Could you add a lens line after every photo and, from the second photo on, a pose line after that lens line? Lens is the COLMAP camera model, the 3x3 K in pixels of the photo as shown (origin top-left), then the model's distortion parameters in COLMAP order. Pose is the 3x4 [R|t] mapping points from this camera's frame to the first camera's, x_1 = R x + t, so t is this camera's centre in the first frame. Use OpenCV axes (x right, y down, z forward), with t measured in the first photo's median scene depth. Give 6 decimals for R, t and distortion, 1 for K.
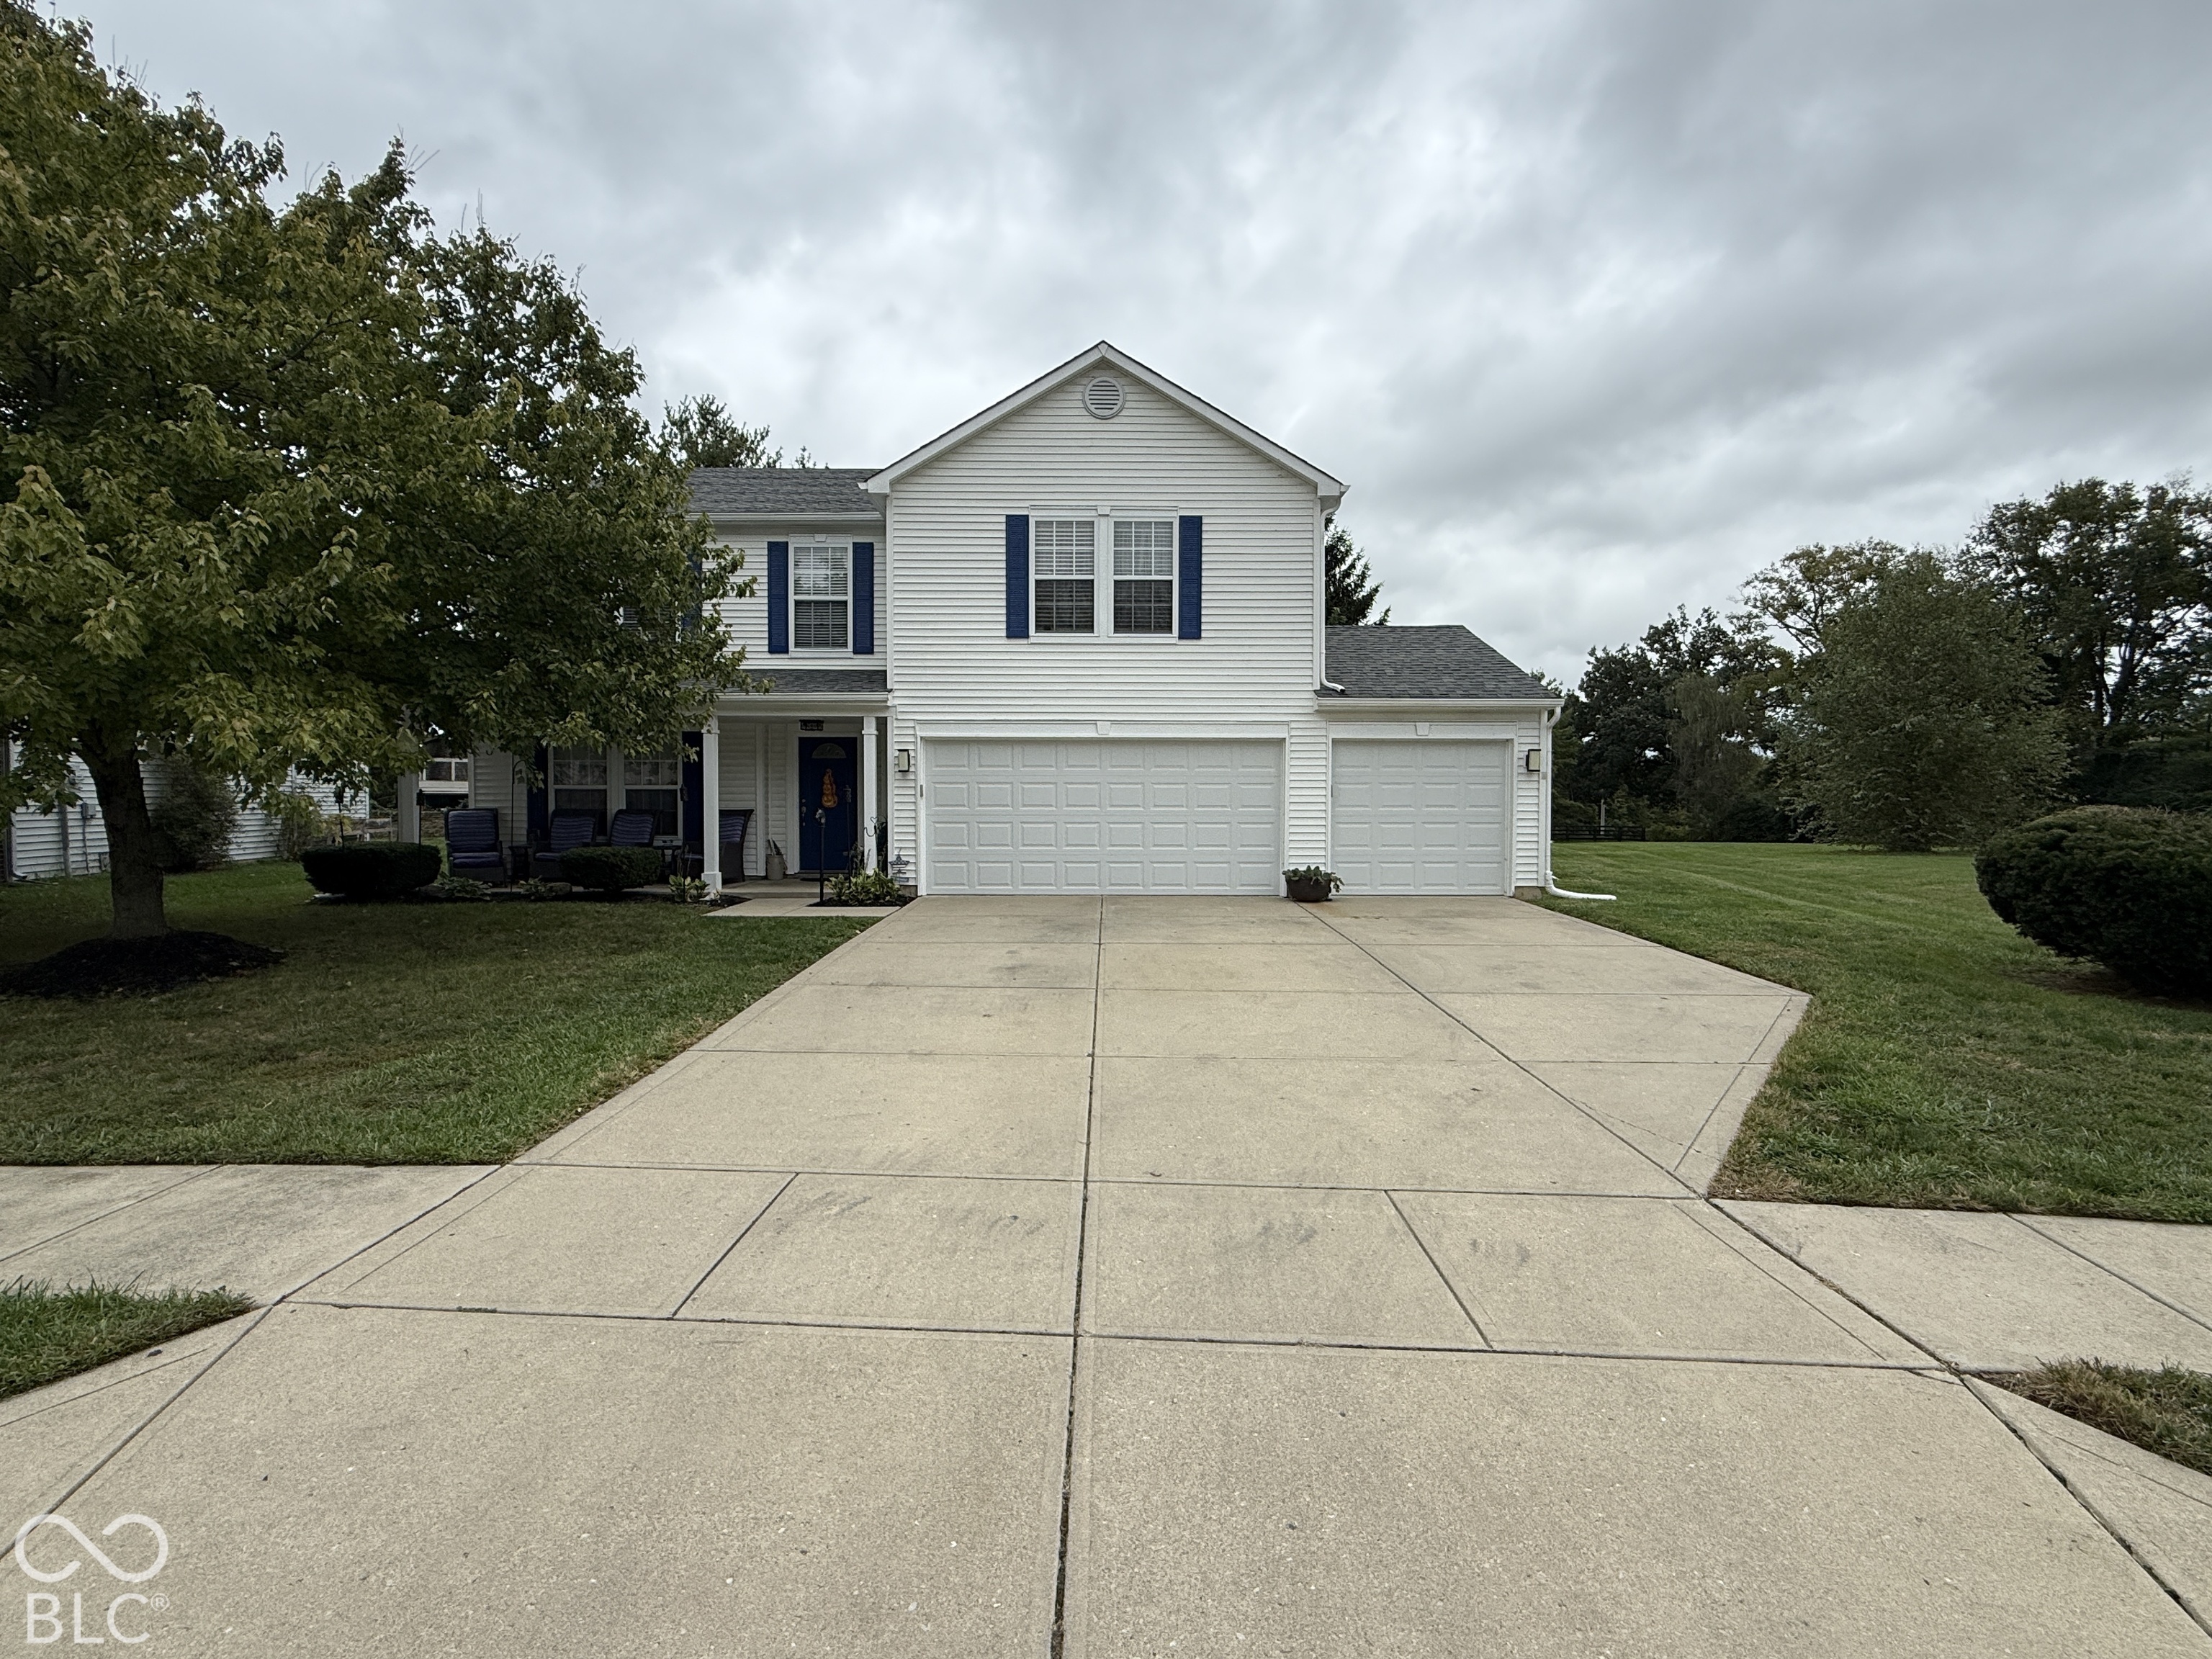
lens RADIAL K [[1062.1, 0, 1106.0], [0, 1062.1, 829.5], [0, 0, 1]] dist [-0.034359, 0.019892]
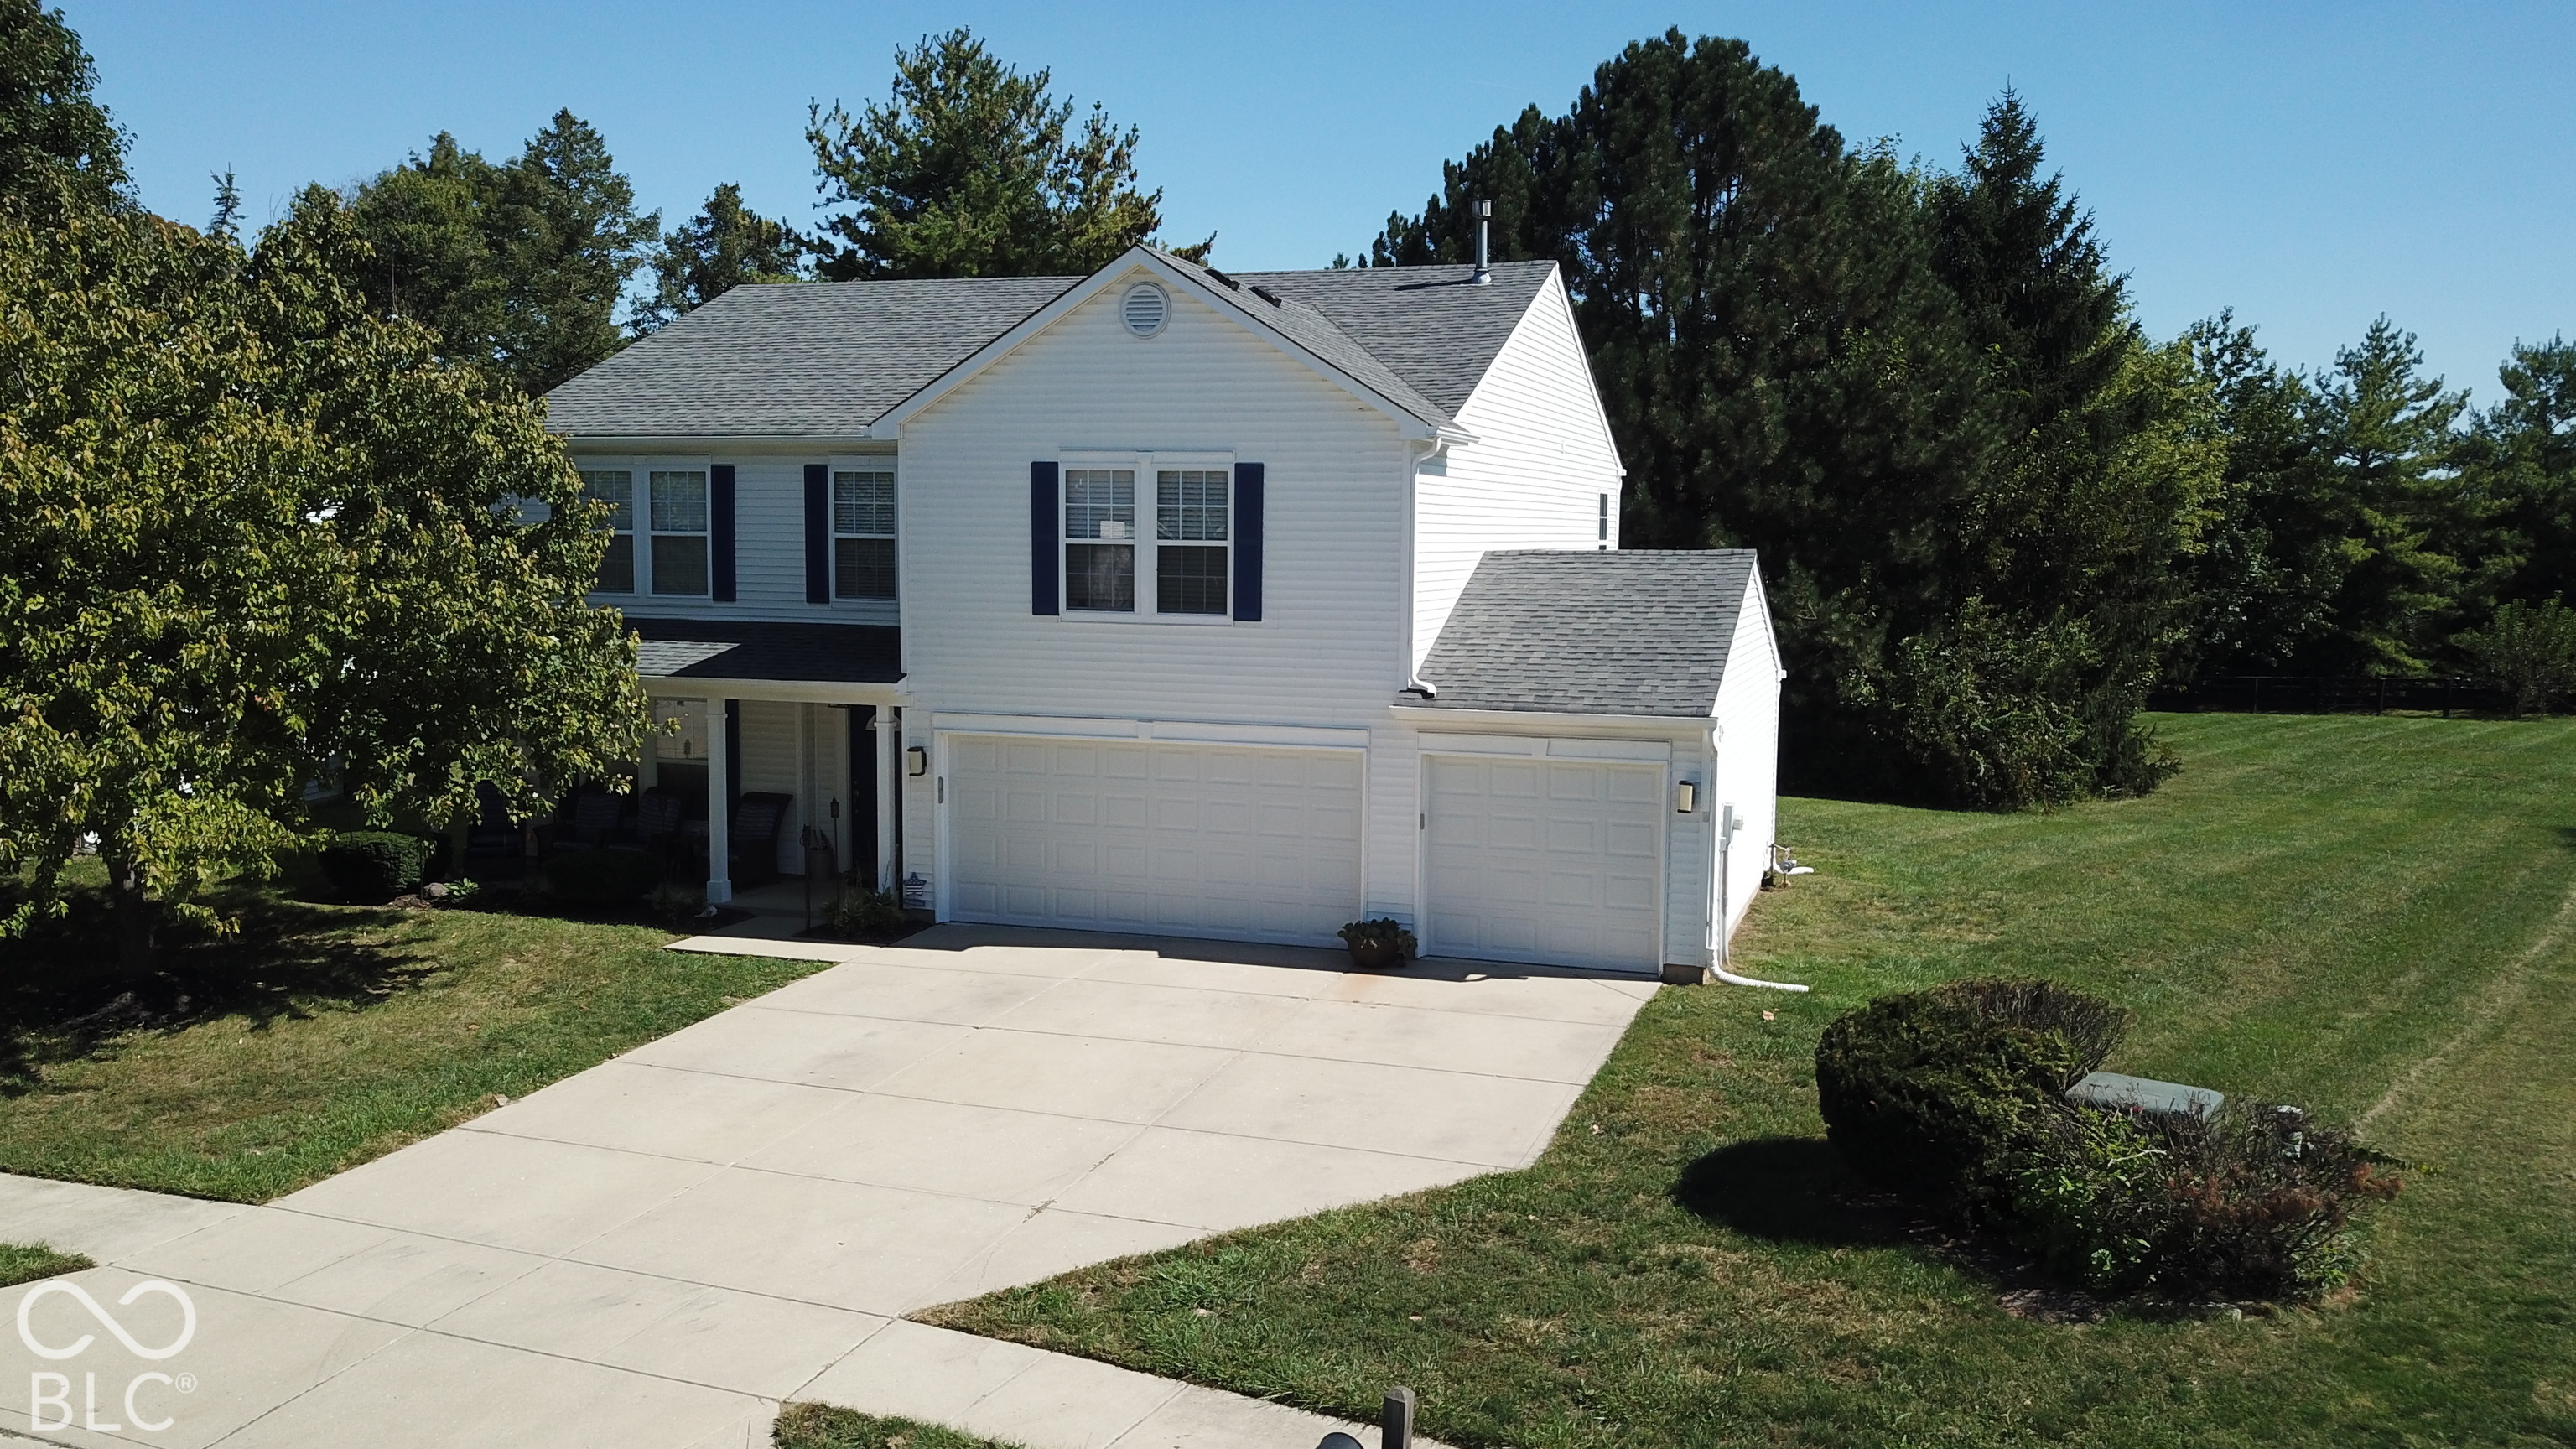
lens RADIAL K [[2134.8, 0, 1288.0], [0, 2134.8, 724.5], [0, 0, 1]] dist [-0.006840, -0.013811]
pose [[0.949689, 0.037408, -0.310952, 0.599782], [-0.018142, 0.997745, 0.064622, -0.205751], [0.312668, -0.055730, 0.948226, -0.486694]]
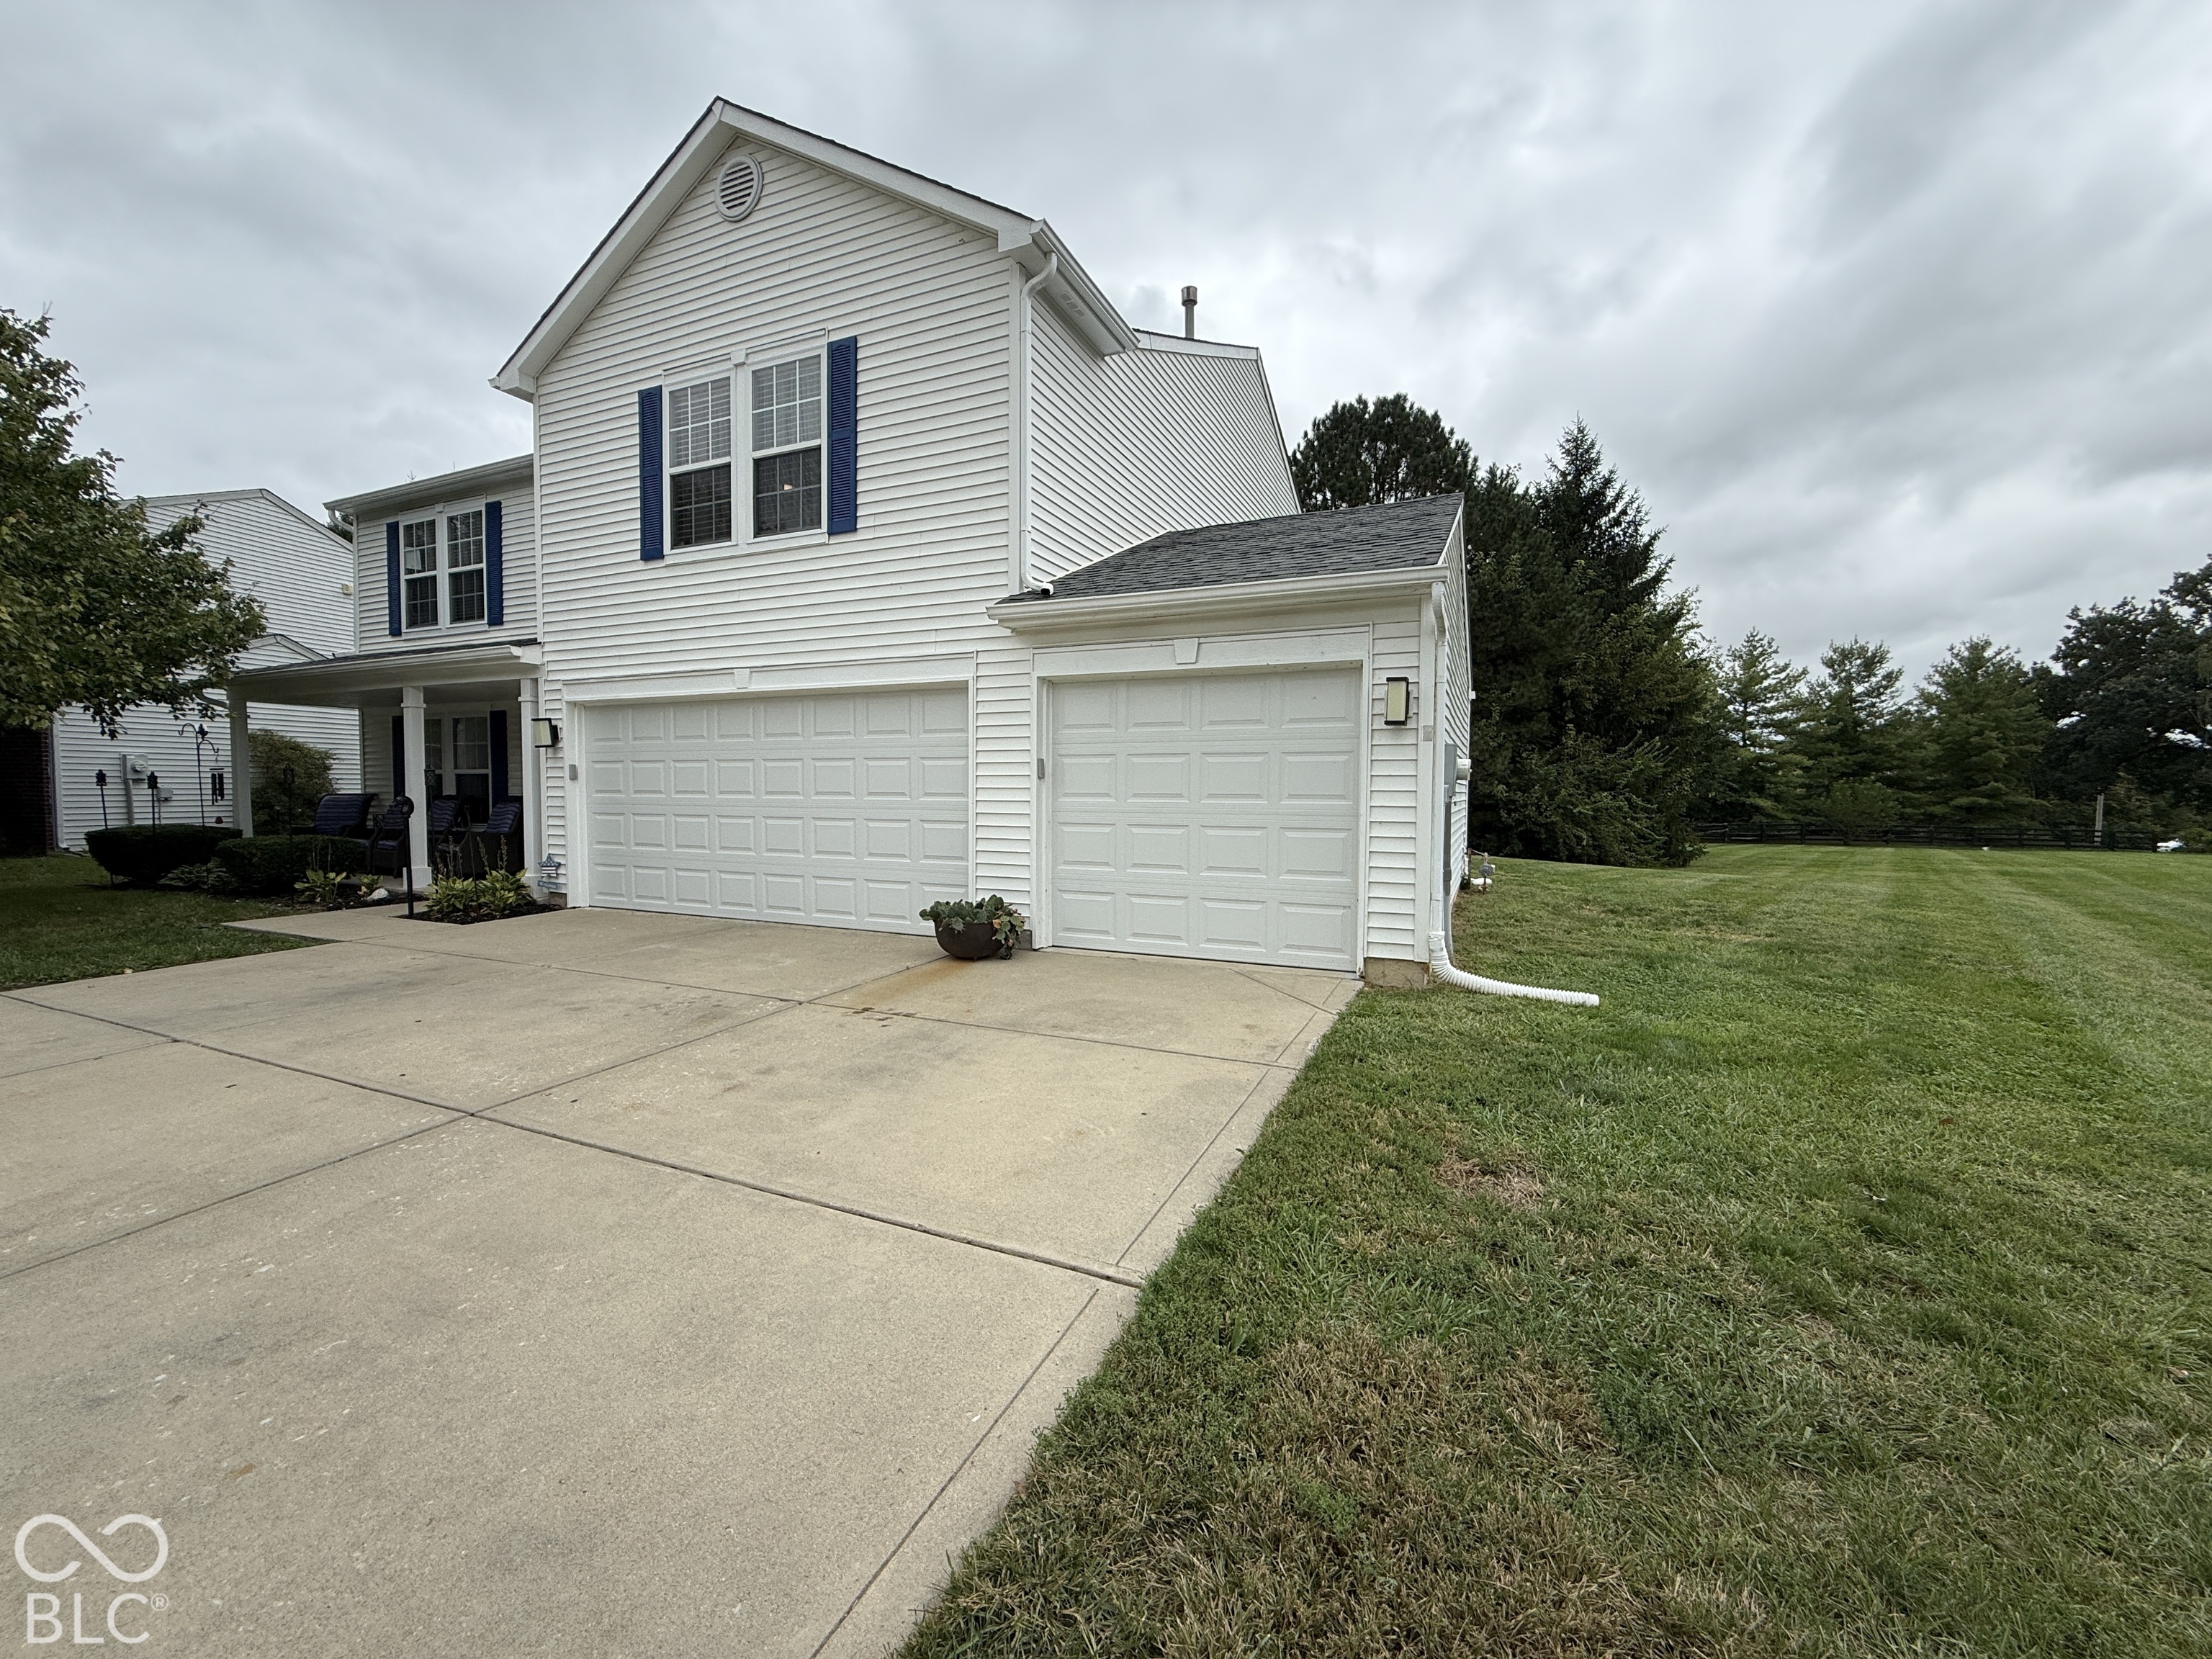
lens RADIAL K [[885.4, 0, 1106.0], [0, 885.4, 829.5], [0, 0, 1]] dist [-0.000647, 0.000338]
pose [[0.913146, 0.020697, -0.407108, 0.447751], [-0.015735, 0.999756, 0.015532, -0.010842], [0.407330, -0.007777, 0.913248, 0.572408]]
